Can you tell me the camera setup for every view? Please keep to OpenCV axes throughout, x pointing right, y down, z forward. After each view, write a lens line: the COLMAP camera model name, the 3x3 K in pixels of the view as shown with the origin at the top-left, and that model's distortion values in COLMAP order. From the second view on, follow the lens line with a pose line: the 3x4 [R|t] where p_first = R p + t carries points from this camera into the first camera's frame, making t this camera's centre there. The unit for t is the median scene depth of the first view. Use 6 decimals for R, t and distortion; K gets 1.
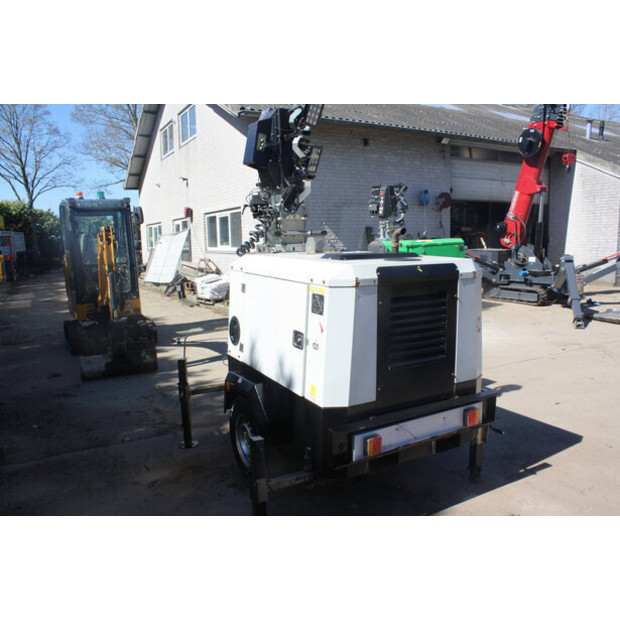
lens RADIAL K [[510.1, 0, 307.3], [0, 510.1, 331.9], [0, 0, 1]] dist [-0.151689, 0.111984]
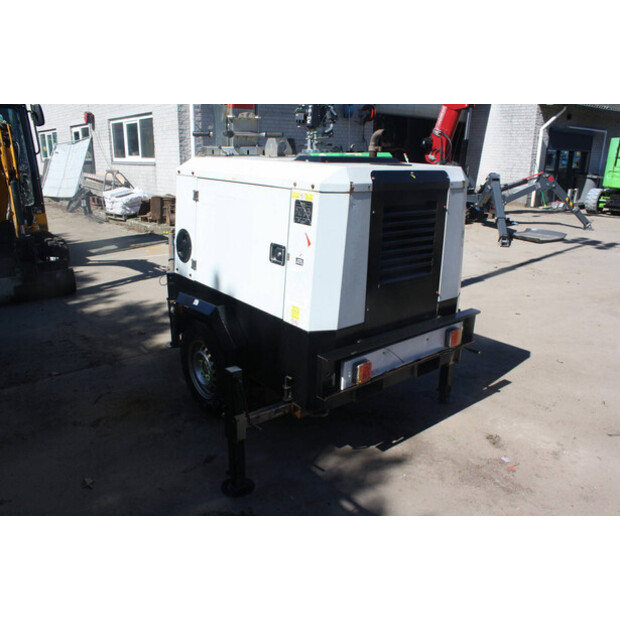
lens RADIAL K [[510.1, 0, 311.0], [0, 510.1, 327.7], [0, 0, 1]] dist [-0.151689, 0.111984]
pose [[0.982736, -0.028014, 0.182880, -0.088399], [-0.000083, 0.988403, 0.151853, 0.005353], [-0.185013, -0.149247, 0.971337, 0.097878]]
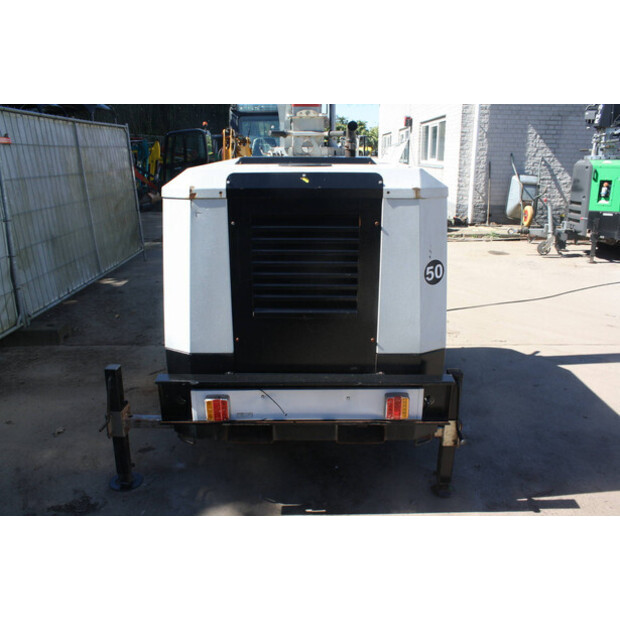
lens RADIAL K [[510.1, 0, 304.8], [0, 510.1, 330.7], [0, 0, 1]] dist [-0.151689, 0.111984]
pose [[0.876806, 0.180295, -0.445763, 0.402853], [-0.106615, 0.976863, 0.185396, -0.036103], [0.468875, -0.115031, 0.875742, 0.276213]]
